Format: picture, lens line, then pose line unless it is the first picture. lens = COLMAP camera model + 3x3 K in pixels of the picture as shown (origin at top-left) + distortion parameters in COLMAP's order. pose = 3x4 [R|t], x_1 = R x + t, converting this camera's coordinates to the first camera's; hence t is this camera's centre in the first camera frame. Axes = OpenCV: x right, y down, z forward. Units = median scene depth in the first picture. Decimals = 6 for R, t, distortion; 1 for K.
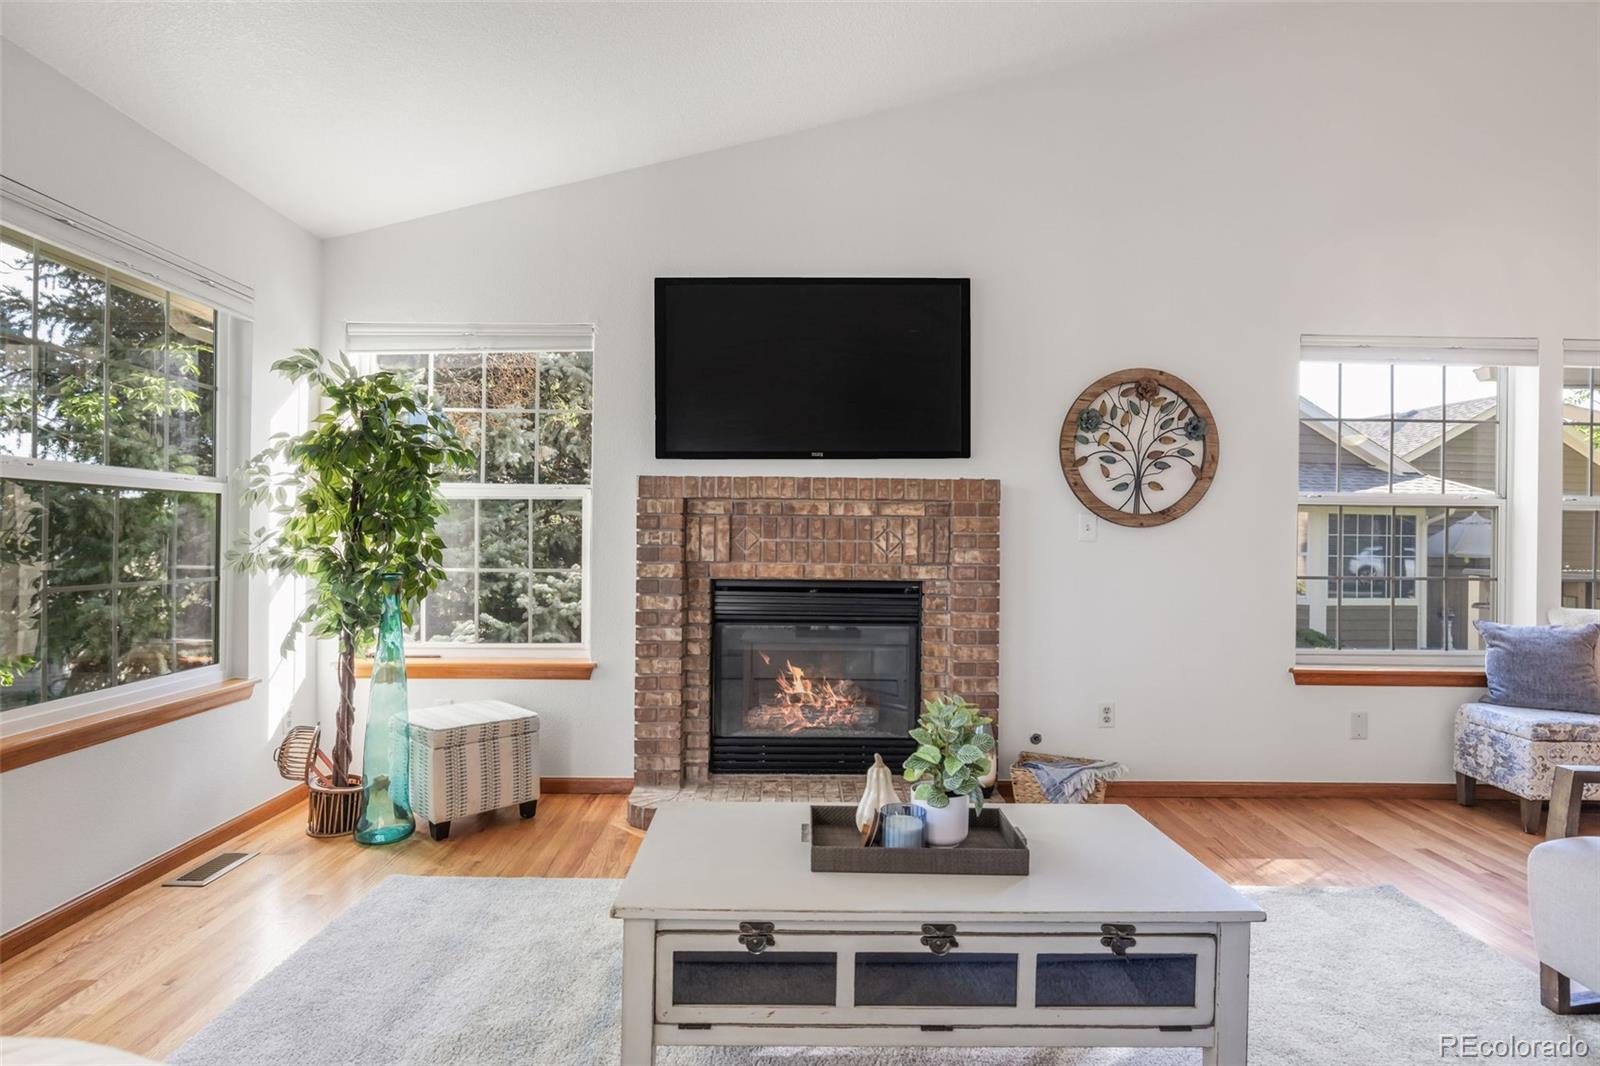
lens RADIAL K [[836.3, 0, 797.1], [0, 836.3, 535.9], [0, 0, 1]] dist [0.001238, 0.000387]
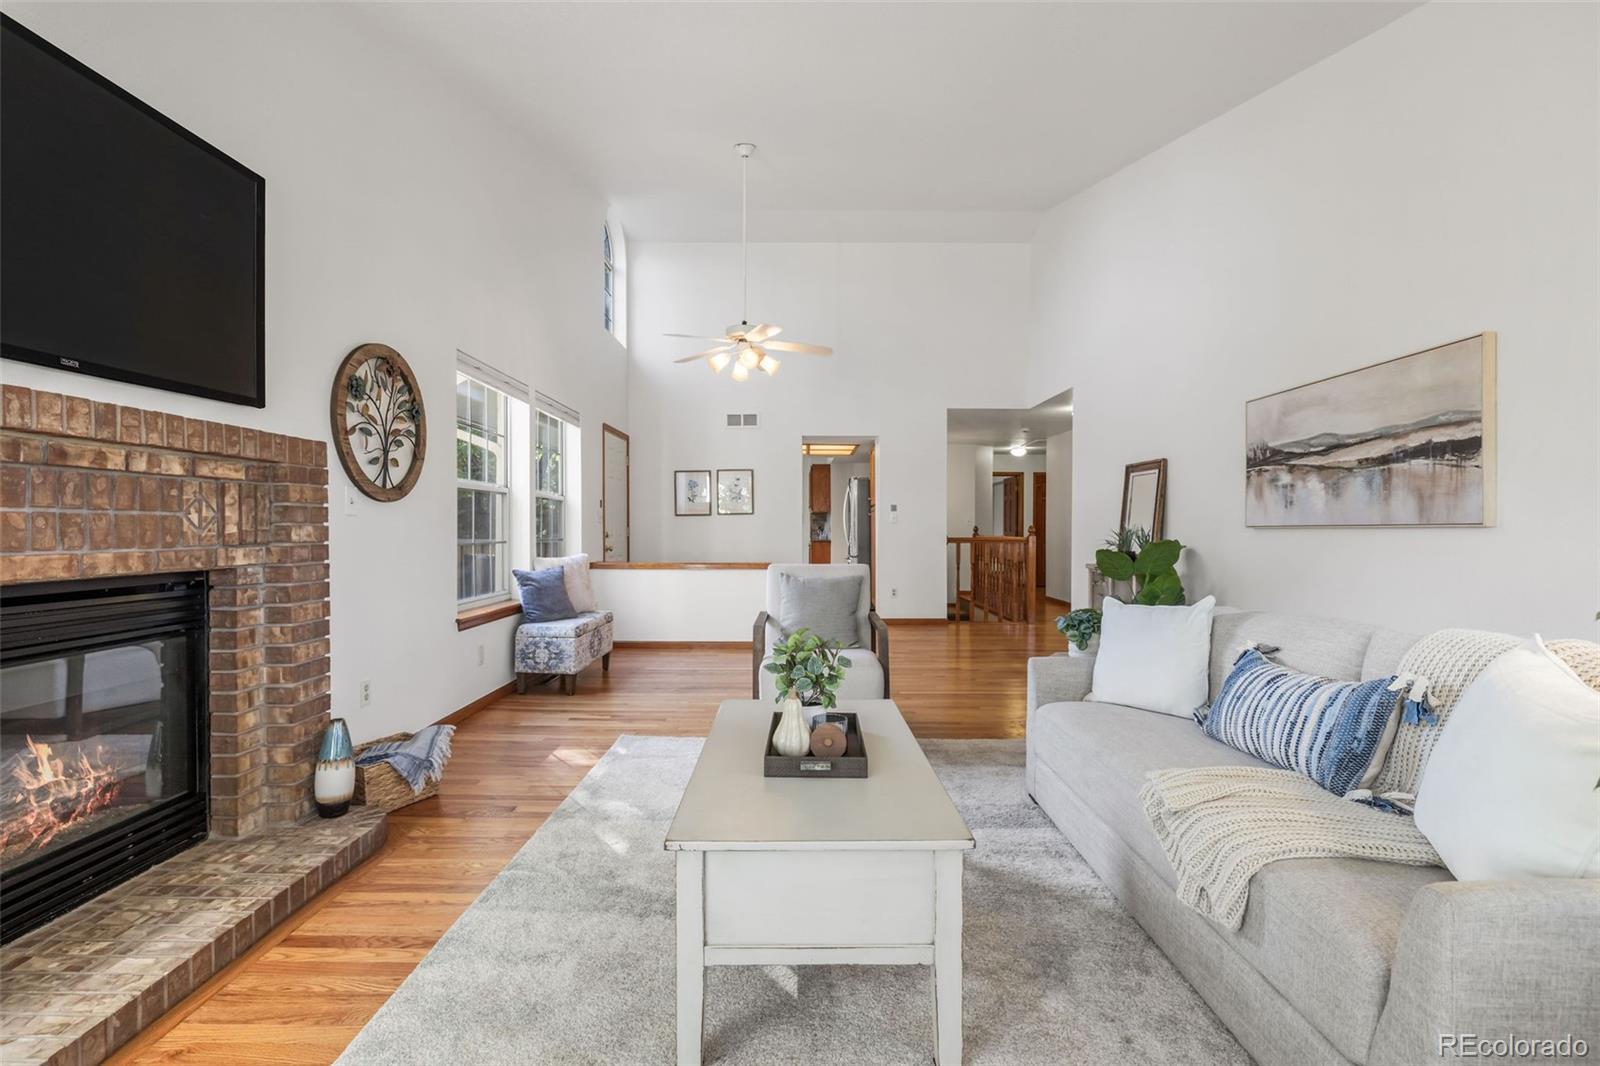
lens RADIAL K [[717.6, 0, 799.5], [0, 717.6, 533.9], [0, 0, 1]] dist [-0.003746, 0.000563]
pose [[0.020048, -0.022036, 0.999556, -0.471560], [-0.002396, 0.999753, 0.022088, 0.008780], [-0.999796, -0.002838, 0.019990, 0.495156]]
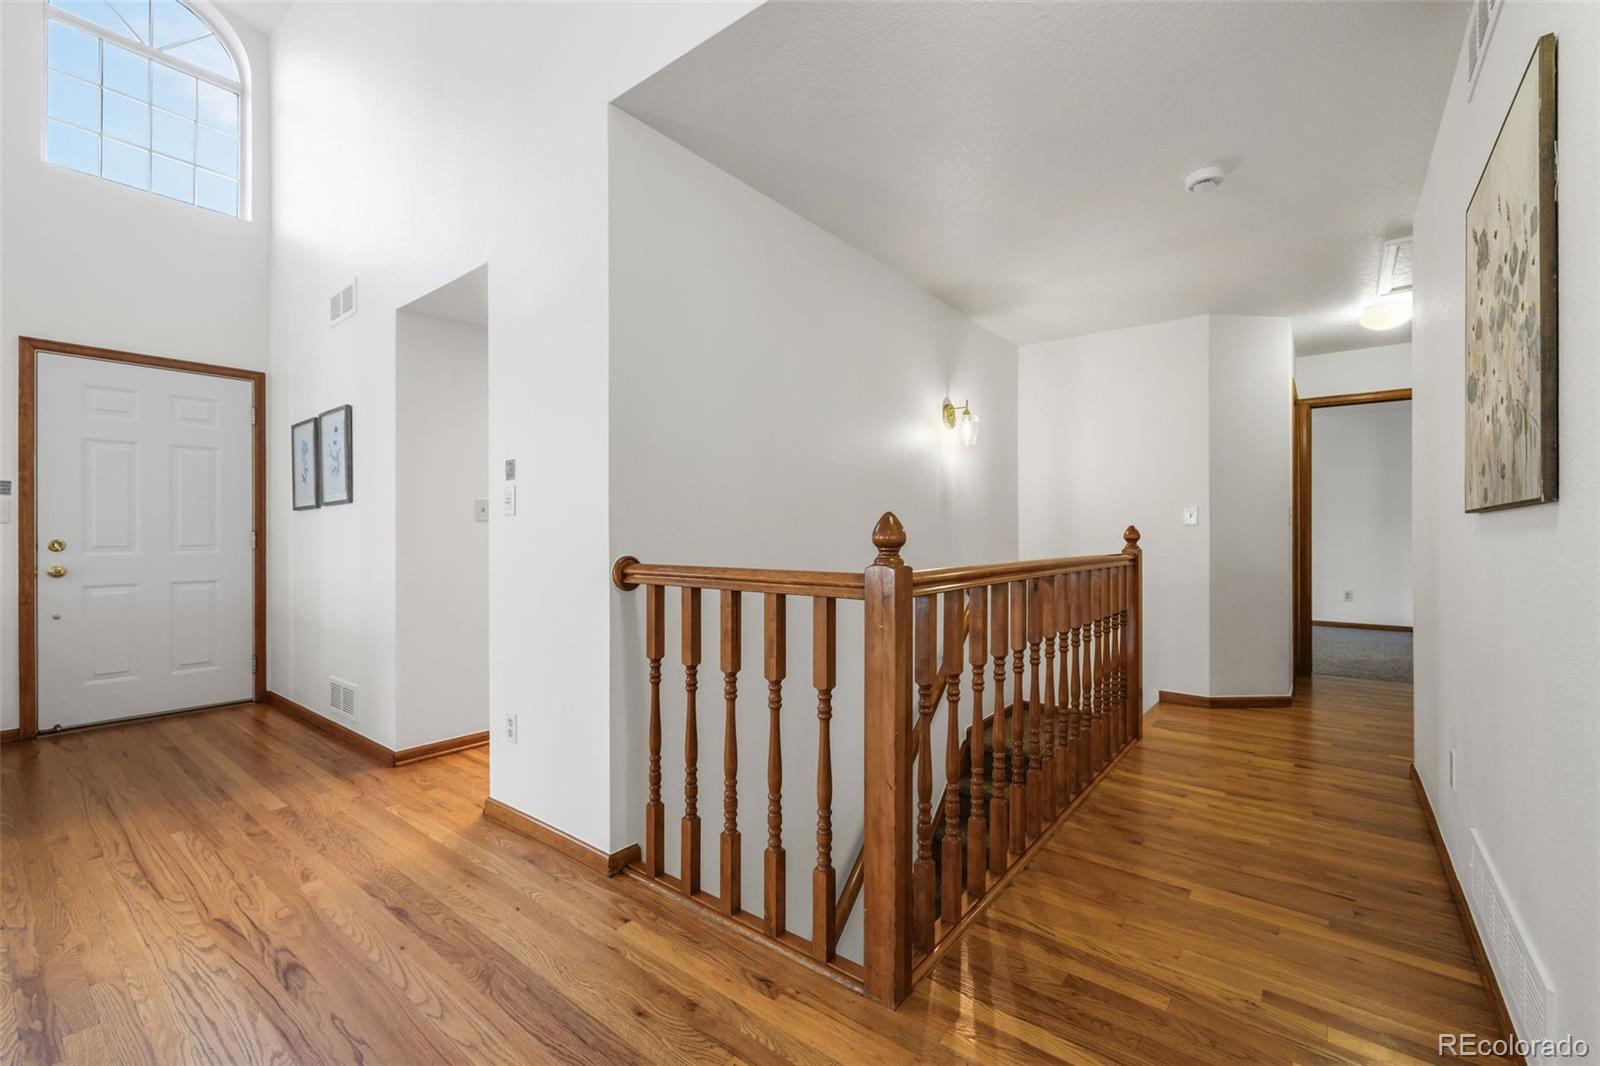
lens RADIAL K [[668.9, 0, 787.7], [0, 668.9, 536.7], [0, 0, 1]] dist [-0.000396, 0.000725]
pose [[0.644093, -0.015845, 0.764783, 1.448080], [0.007703, 0.999869, 0.014229, 0.037539], [-0.764908, -0.003273, 0.644131, -0.424002]]
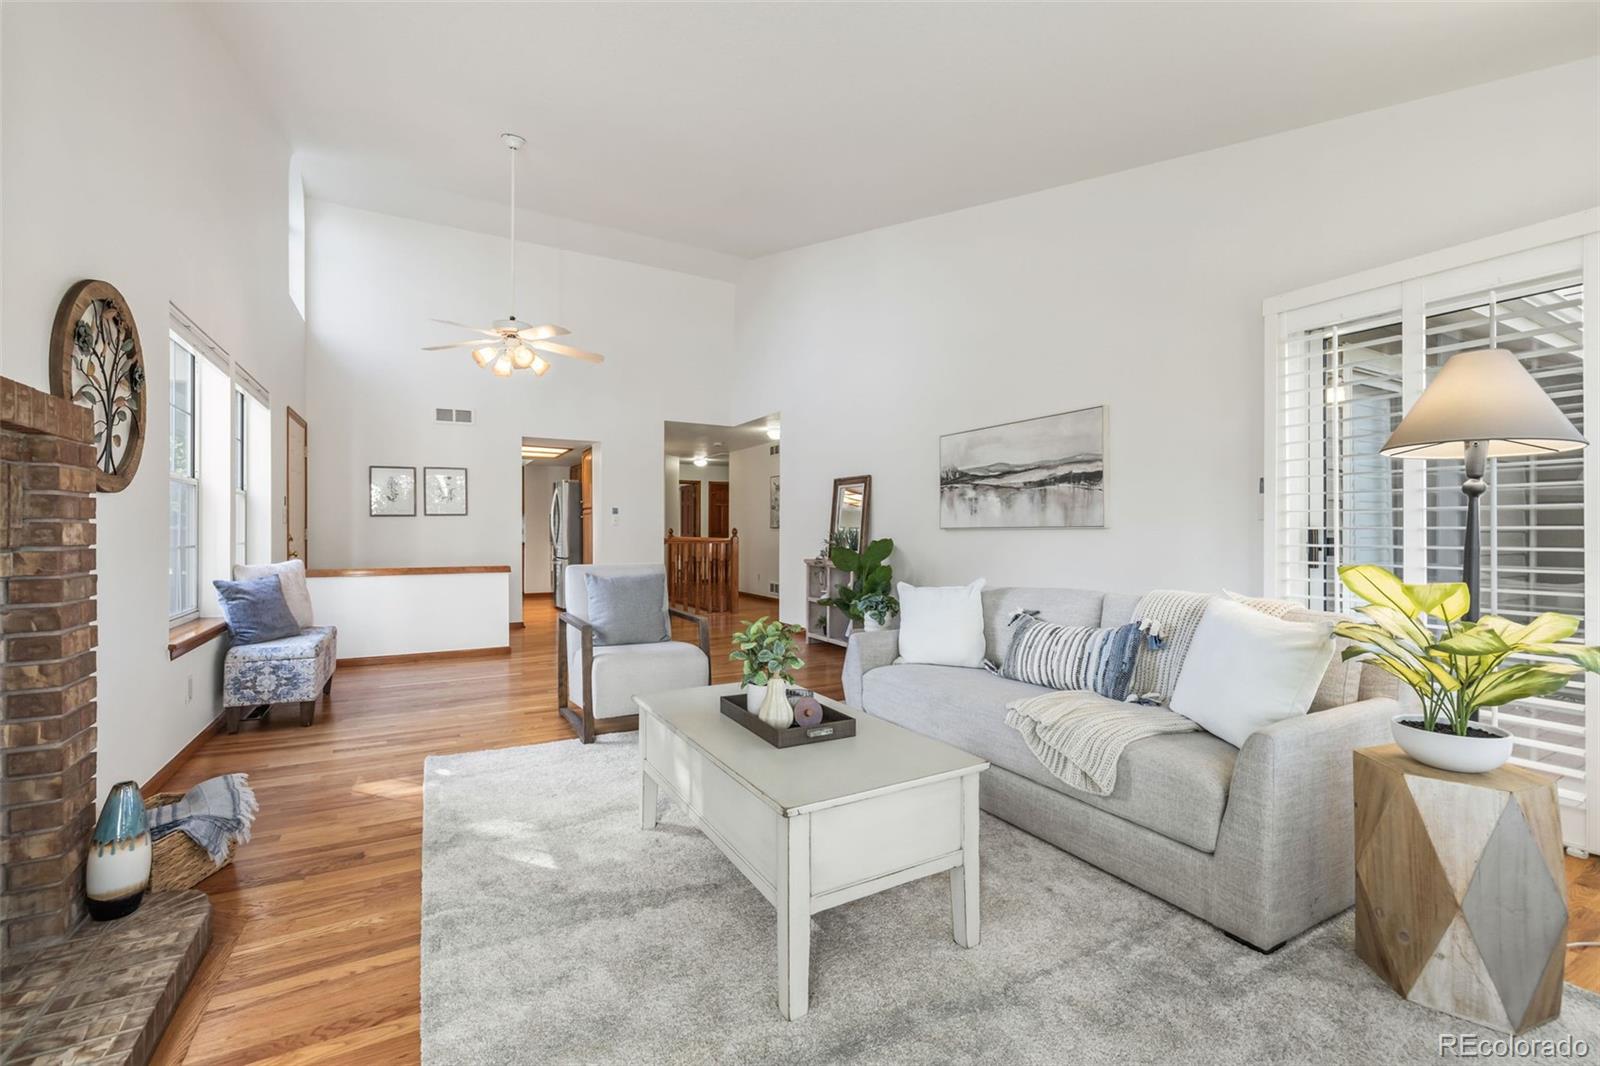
lens RADIAL K [[668.9, 0, 795.2], [0, 668.9, 528.6], [0, 0, 1]] dist [-0.000396, 0.000725]
pose [[-0.468263, -0.010605, 0.883526, -0.442198], [-0.008813, 0.999934, 0.007332, 0.013268], [-0.883545, -0.004353, -0.468326, 0.756855]]
